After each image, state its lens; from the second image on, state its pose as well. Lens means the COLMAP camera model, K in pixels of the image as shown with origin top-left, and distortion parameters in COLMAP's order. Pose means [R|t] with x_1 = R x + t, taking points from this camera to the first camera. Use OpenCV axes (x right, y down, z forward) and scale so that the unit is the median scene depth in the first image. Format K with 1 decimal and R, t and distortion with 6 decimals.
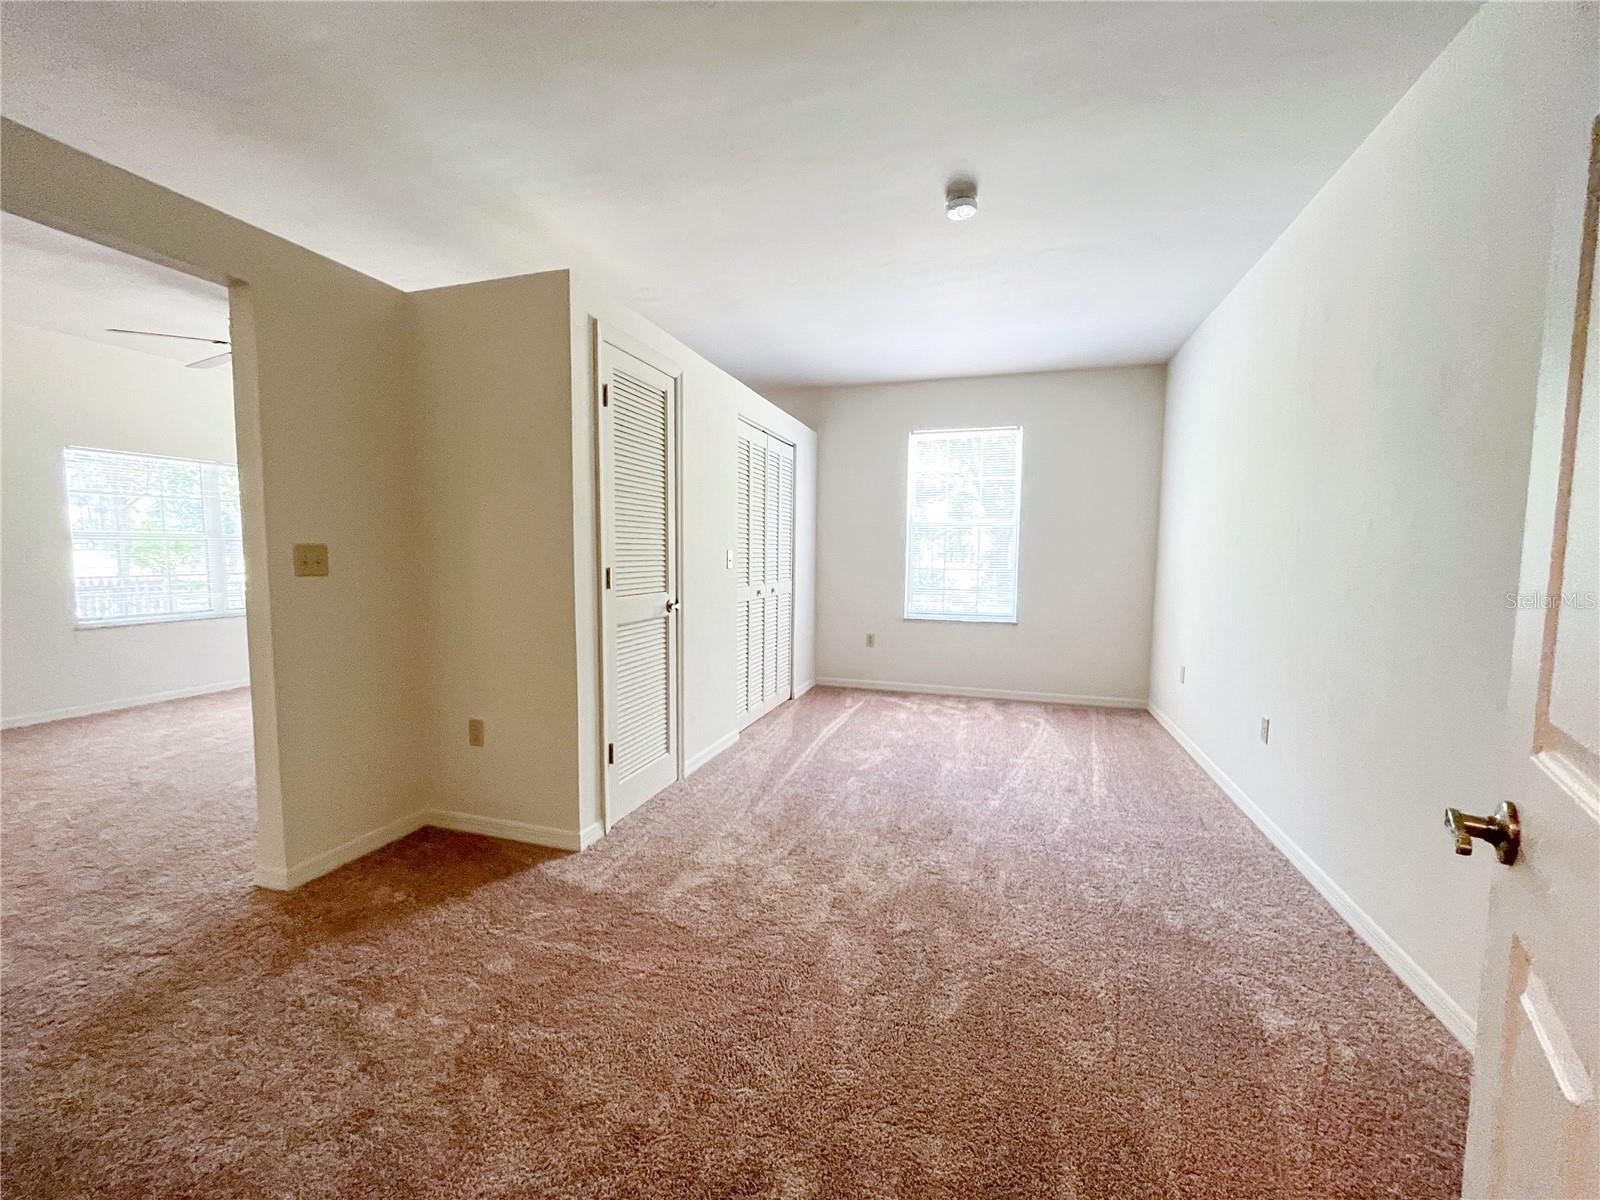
lens RADIAL K [[645.6, 0, 799.6], [0, 645.6, 602.3], [0, 0, 1]] dist [-0.002981, -0.000427]
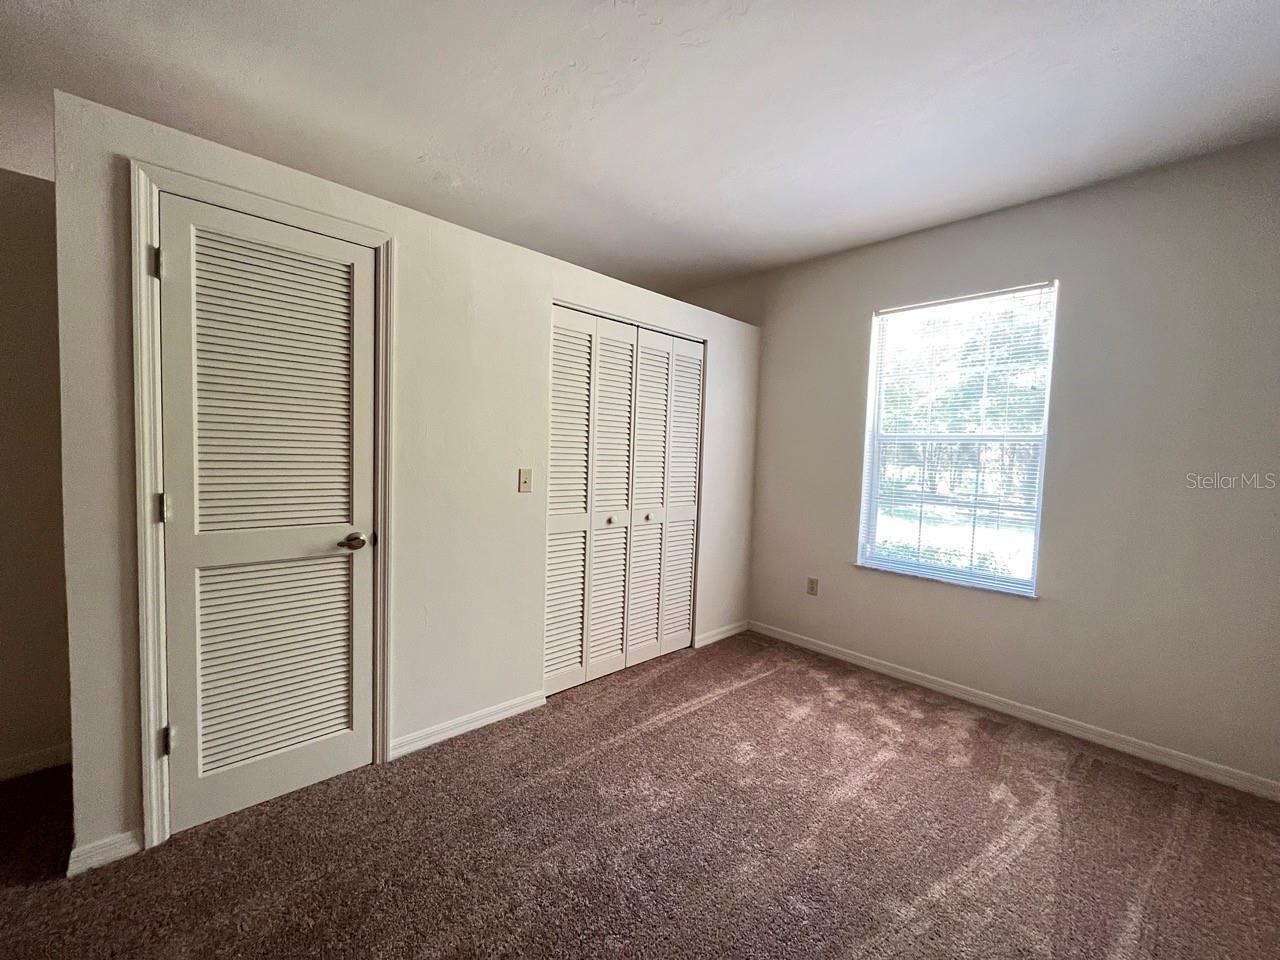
lens RADIAL K [[516.5, 0, 639.6], [0, 516.5, 481.8], [0, 0, 1]] dist [-0.002981, -0.000427]
pose [[0.871413, 0.046944, -0.488298, 0.294898], [-0.063104, 0.997868, -0.016681, -0.057116], [0.486474, 0.045350, 0.872518, 0.463698]]
